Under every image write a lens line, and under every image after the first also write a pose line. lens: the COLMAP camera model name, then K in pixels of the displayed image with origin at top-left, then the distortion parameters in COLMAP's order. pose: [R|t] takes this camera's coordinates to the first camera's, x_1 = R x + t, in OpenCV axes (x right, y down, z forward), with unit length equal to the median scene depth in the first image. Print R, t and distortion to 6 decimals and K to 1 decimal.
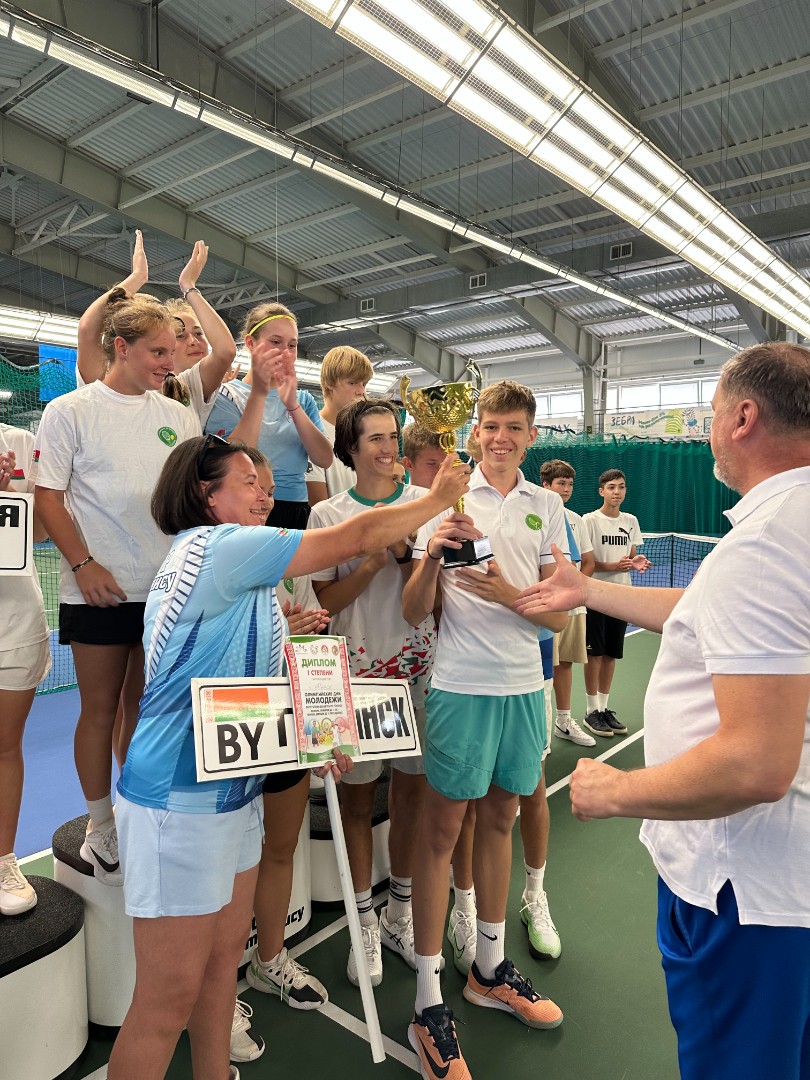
lens RADIAL K [[757.4, 0, 402.9], [0, 757.4, 536.6], [0, 0, 1]] dist [0.023873, -0.038762]
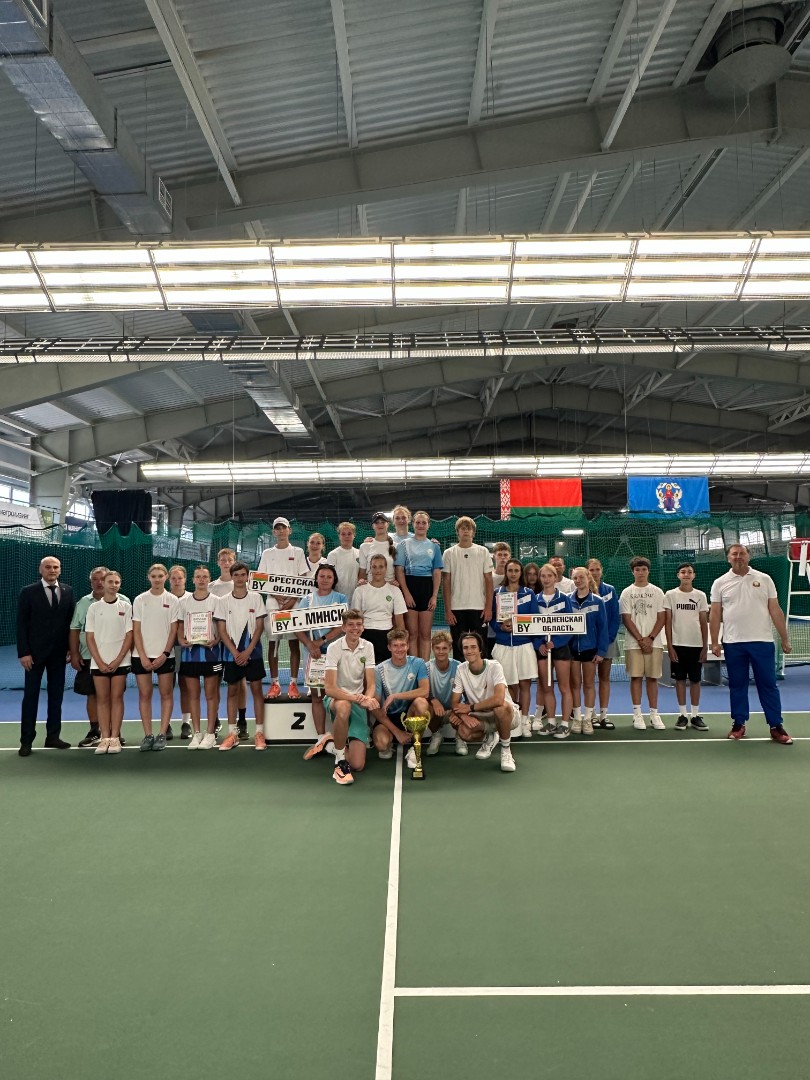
lens RADIAL K [[703.1, 0, 405.0], [0, 703.1, 540.0], [0, 0, 1]] dist [-0.005178, -0.001027]
pose [[0.631873, -0.058911, -0.772830, 0.245848], [-0.039863, 0.993318, -0.108311, 0.012173], [0.774046, 0.099246, 0.625302, -0.089862]]
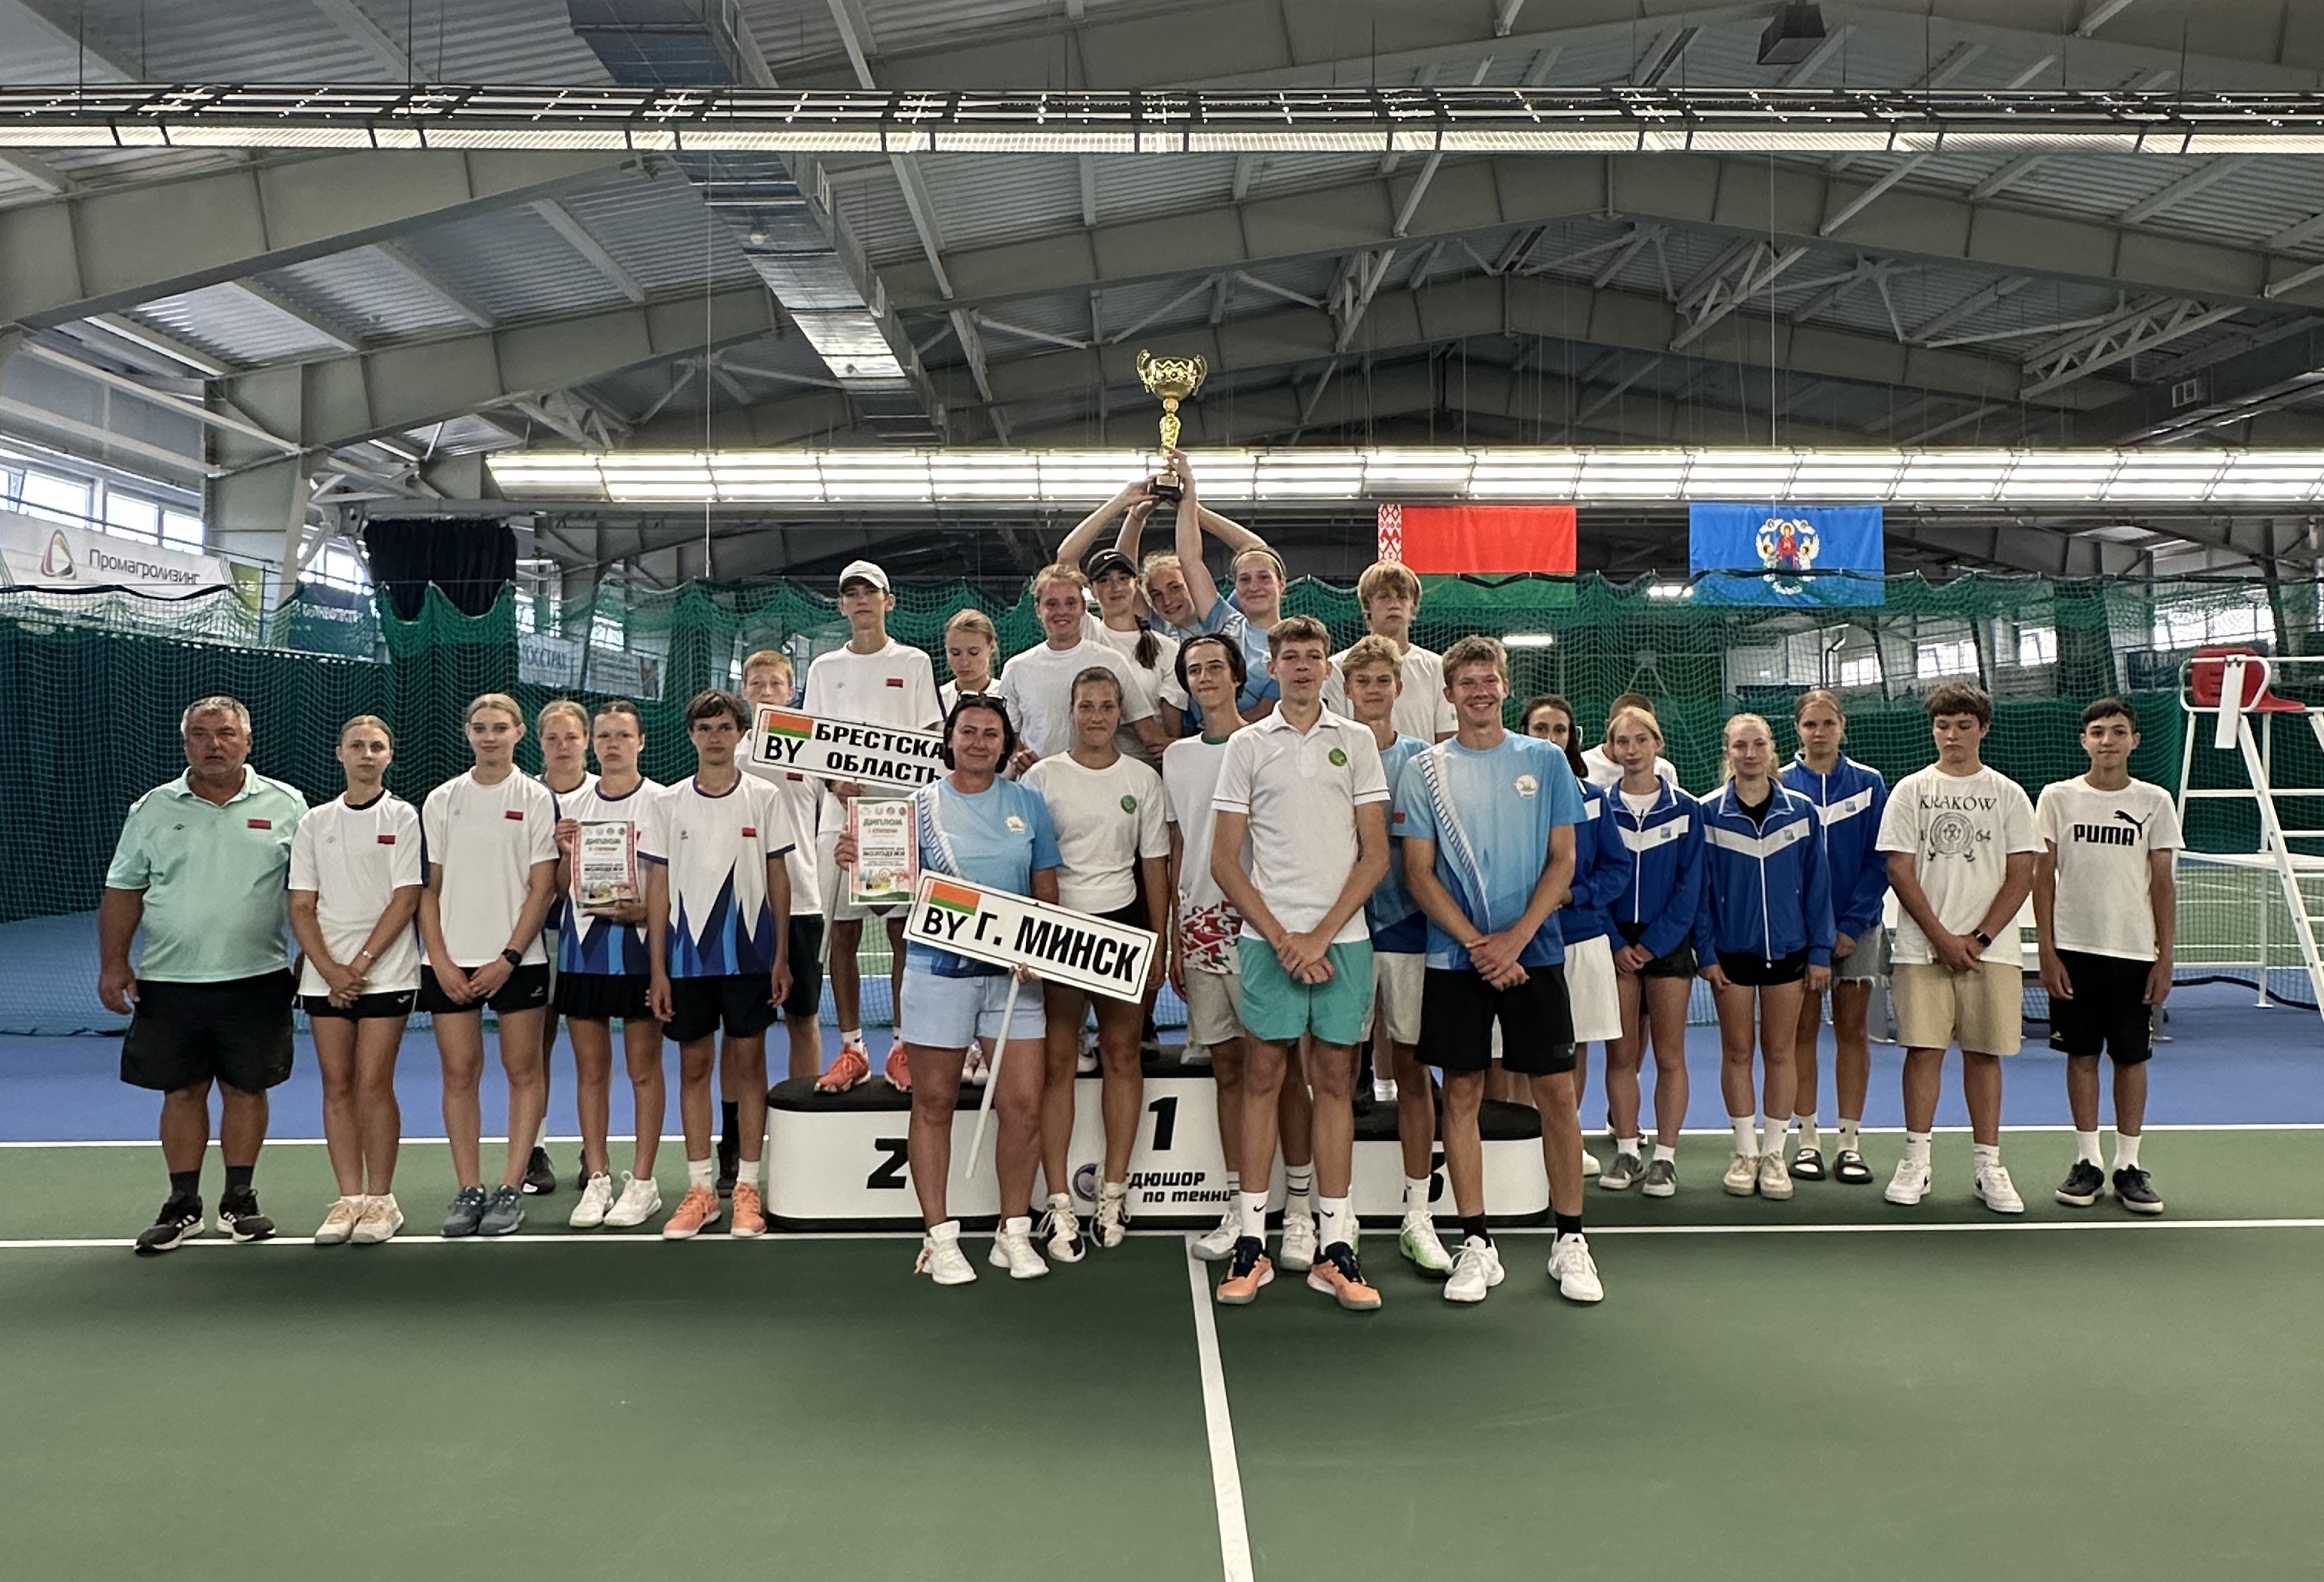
lens RADIAL K [[1620.4, 0, 1164.9], [0, 1620.4, 728.8], [0, 0, 1]] dist [-0.001491, 0.001094]
pose [[0.651605, -0.017855, -0.758349, 0.177307], [-0.049242, 0.996619, -0.065776, 0.009513], [0.756959, 0.080203, 0.648522, -0.052168]]
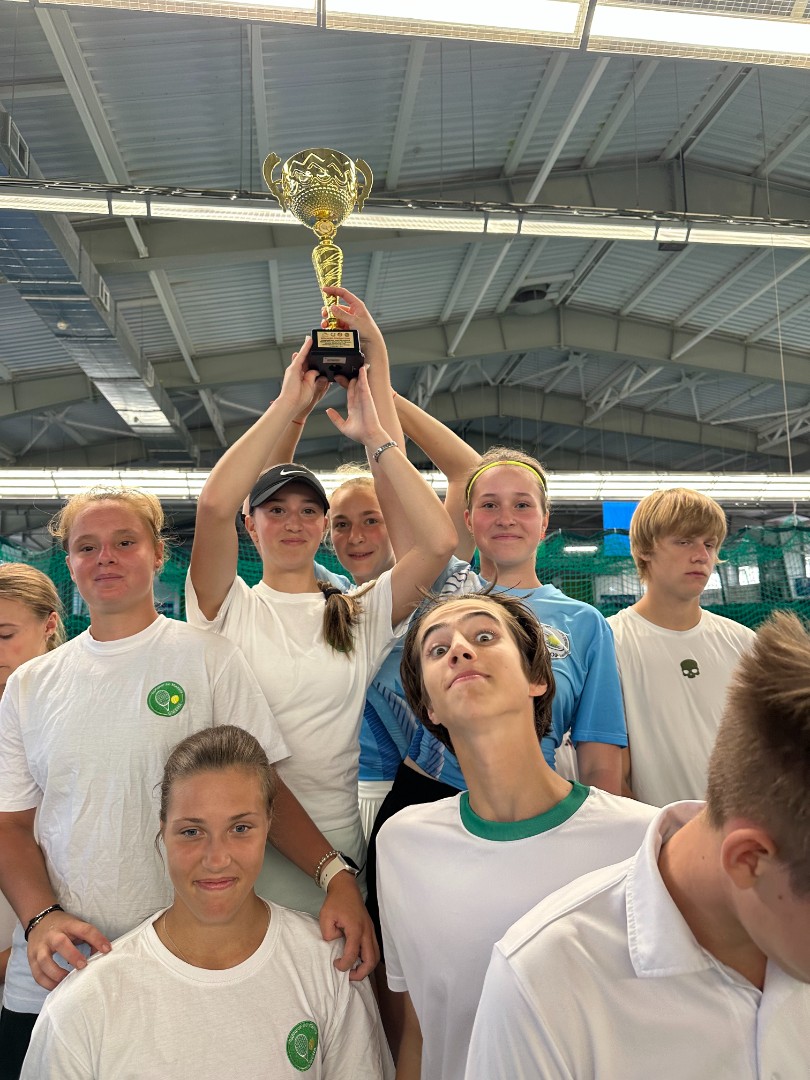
lens RADIAL K [[753.6, 0, 405.0], [0, 753.6, 540.0], [0, 0, 1]] dist [0.102618, -0.169014]
pose [[0.729817, -0.095966, -0.676874, 0.027091], [-0.027451, 0.985186, -0.169276, -0.016737], [0.683091, 0.142121, 0.716371, 0.073239]]
